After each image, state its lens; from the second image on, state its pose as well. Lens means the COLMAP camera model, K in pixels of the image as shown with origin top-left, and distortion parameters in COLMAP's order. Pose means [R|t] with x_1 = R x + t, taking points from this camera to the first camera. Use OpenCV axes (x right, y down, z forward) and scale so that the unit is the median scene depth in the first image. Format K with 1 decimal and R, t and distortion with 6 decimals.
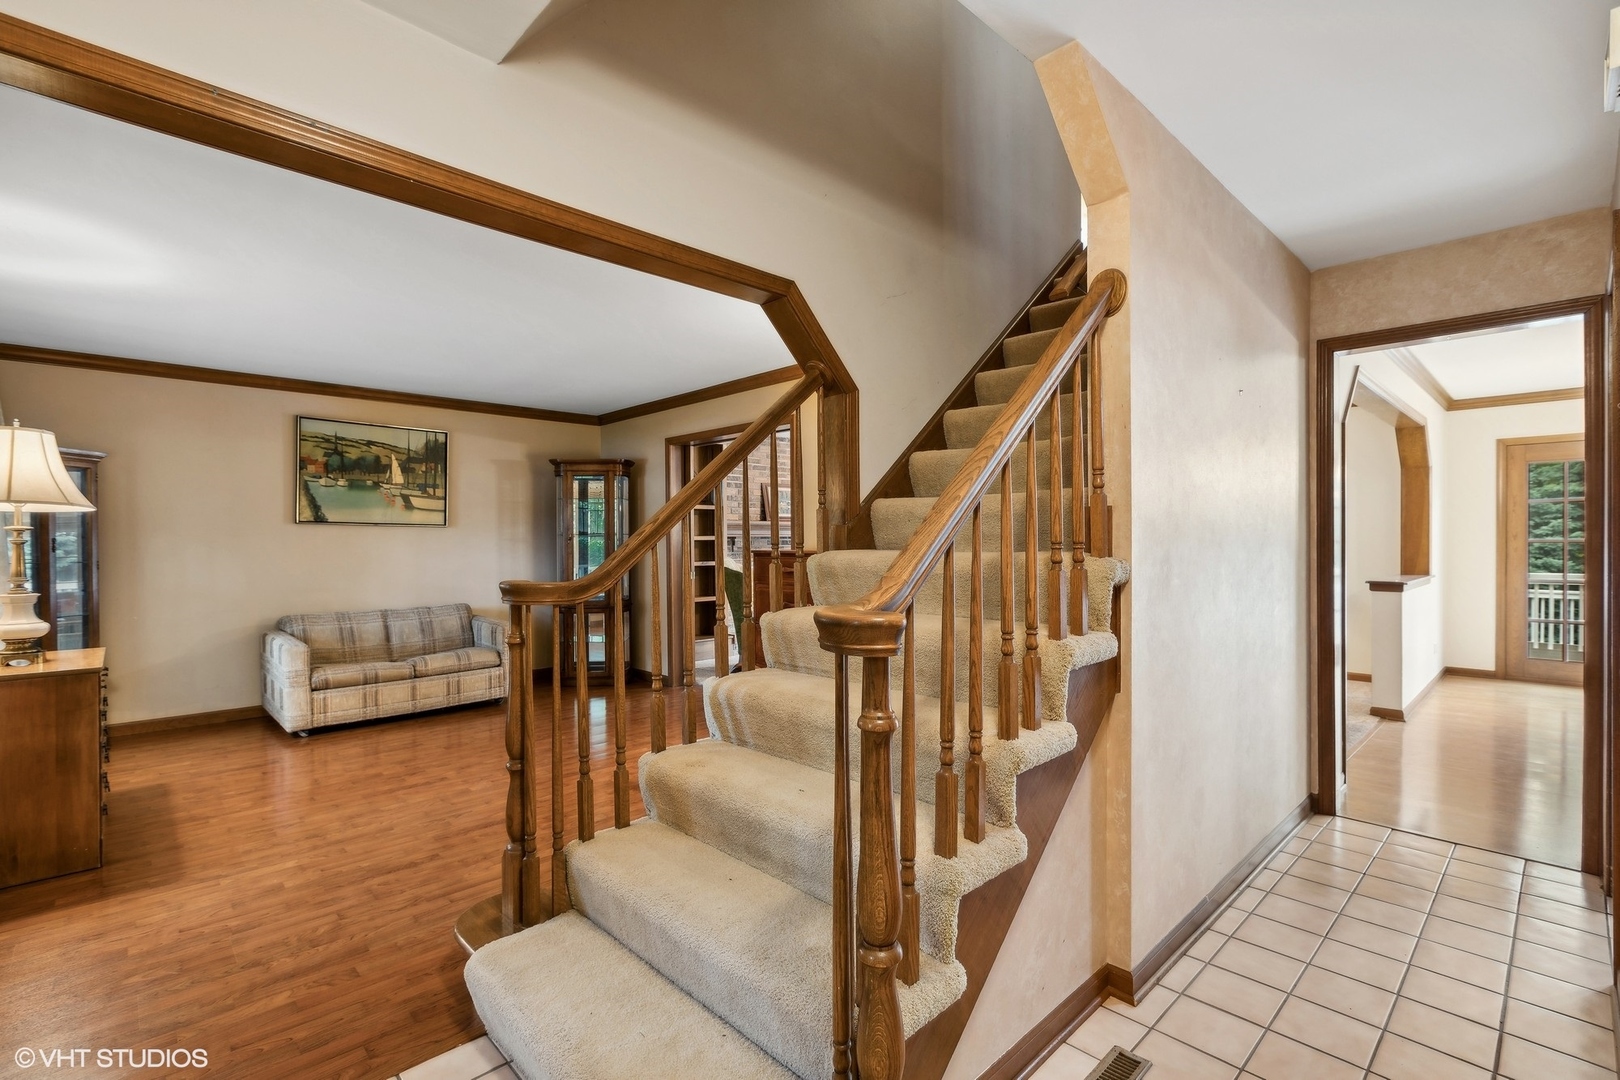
lens RADIAL K [[735.1, 0, 816.4], [0, 735.1, 539.7], [0, 0, 1]] dist [0.000854, -0.002127]
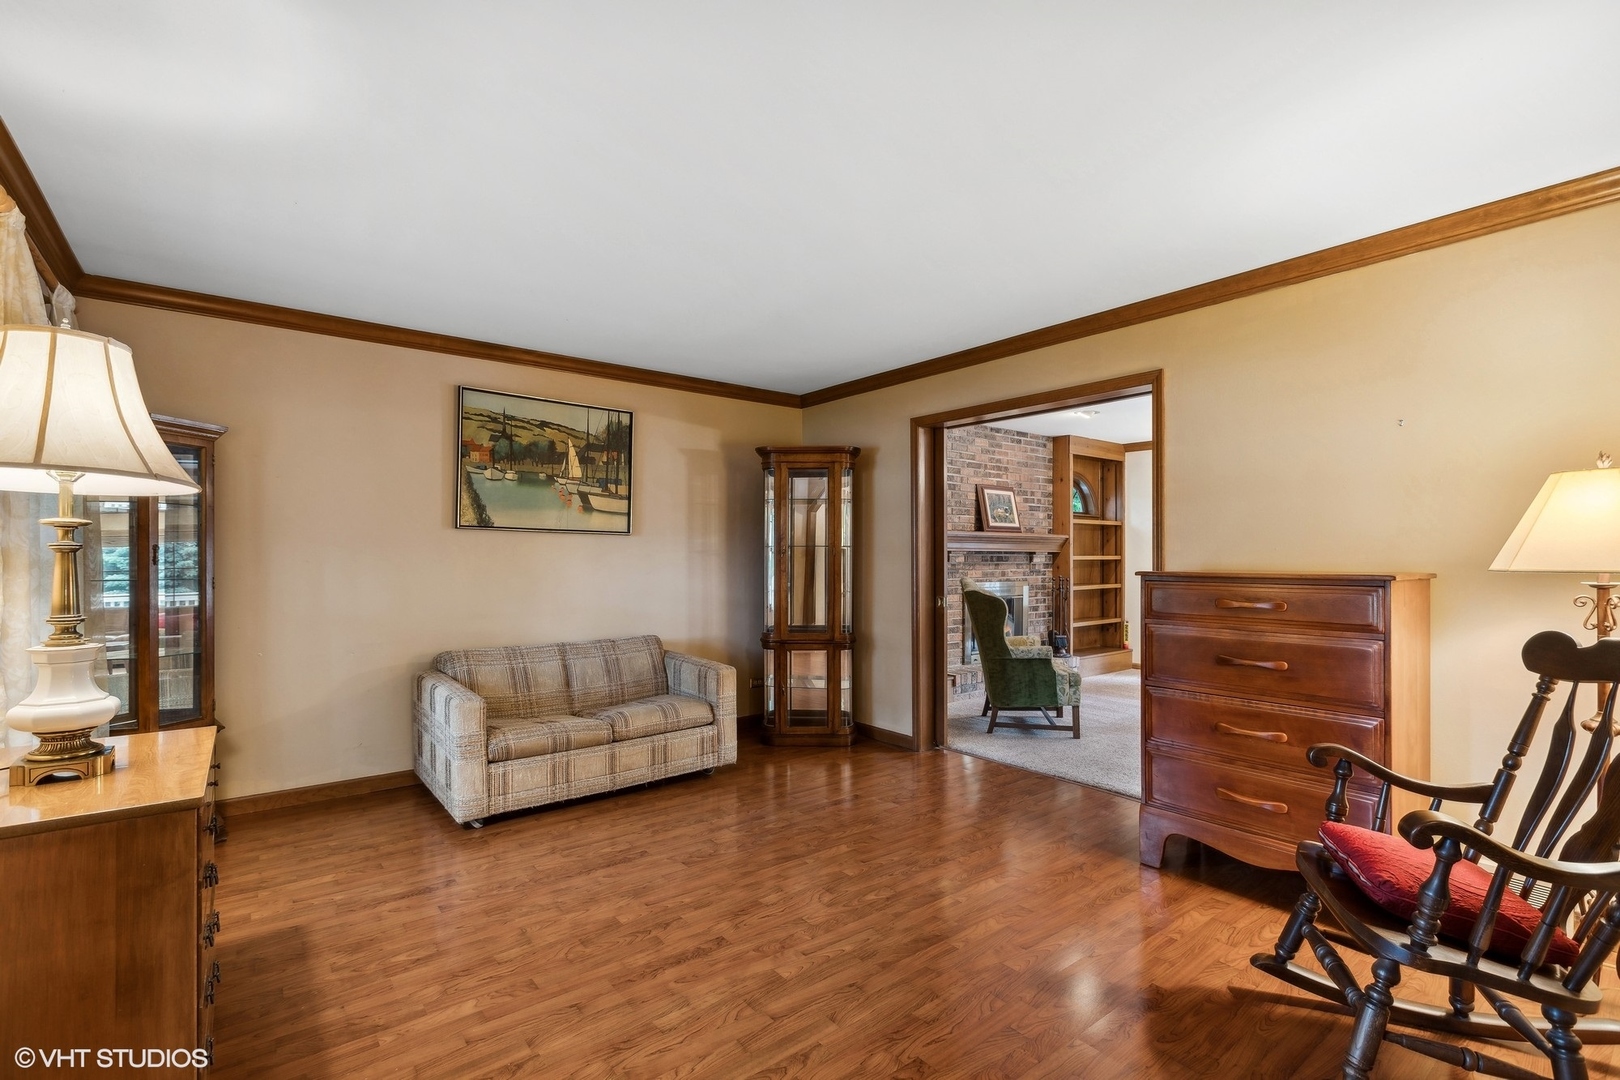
lens RADIAL K [[735.1, 0, 805.5], [0, 735.1, 552.7], [0, 0, 1]] dist [0.000854, -0.002127]
pose [[0.994255, 0.006979, -0.106814, -0.277546], [-0.007338, 0.999969, -0.002967, 0.002363], [0.106790, 0.003733, 0.994275, 0.295076]]
